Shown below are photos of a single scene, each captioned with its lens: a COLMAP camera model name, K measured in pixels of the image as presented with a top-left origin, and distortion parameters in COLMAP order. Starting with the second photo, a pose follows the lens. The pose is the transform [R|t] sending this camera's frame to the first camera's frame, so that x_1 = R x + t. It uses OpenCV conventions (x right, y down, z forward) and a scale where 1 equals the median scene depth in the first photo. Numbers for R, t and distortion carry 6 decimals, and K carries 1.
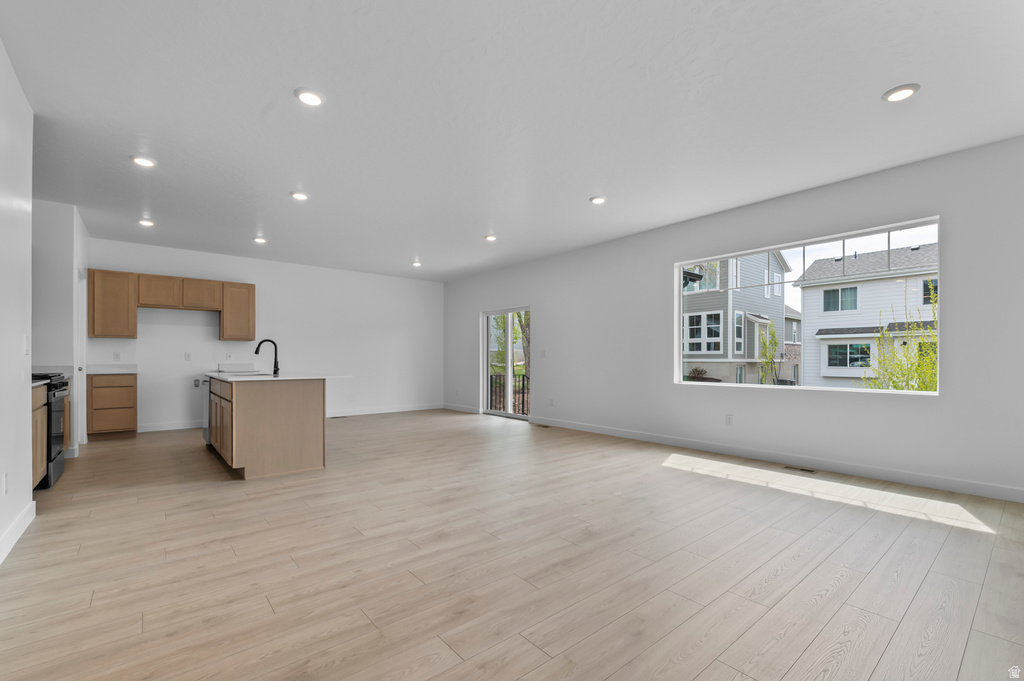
lens RADIAL K [[443.1, 0, 512.0], [0, 443.1, 340.5], [0, 0, 1]] dist [0.000080, -0.000199]
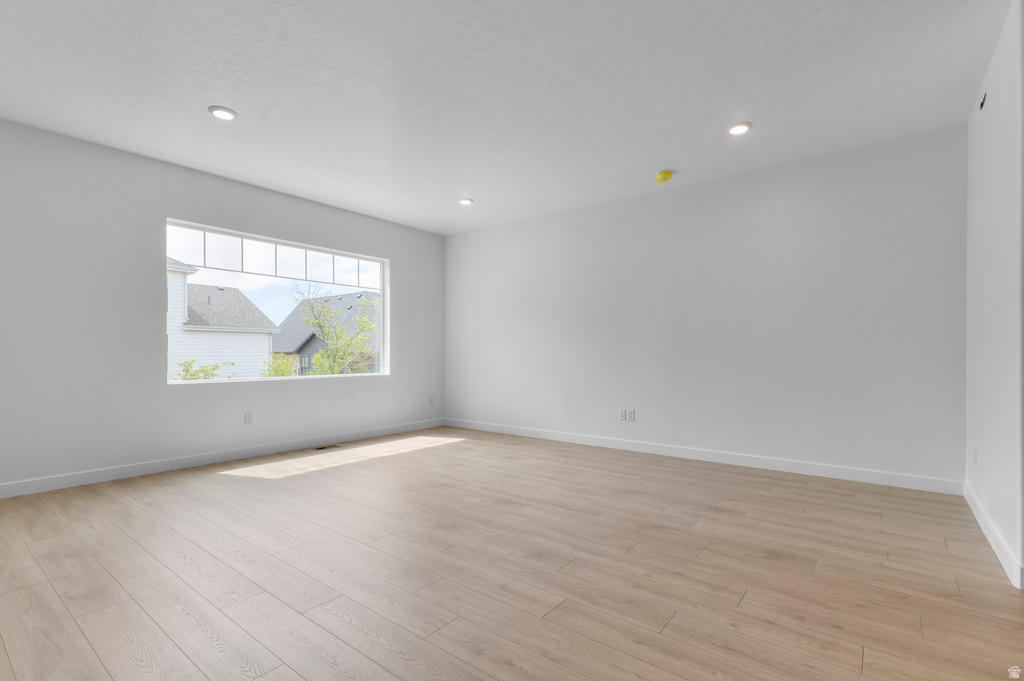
lens RADIAL K [[479.9, 0, 512.8], [0, 479.9, 352.7], [0, 0, 1]] dist [-0.001219, 0.000178]
pose [[-0.215560, -0.002526, 0.976487, -1.410142], [-0.038508, 0.999241, -0.005916, 0.065348], [-0.975731, -0.038878, -0.215493, 1.666978]]
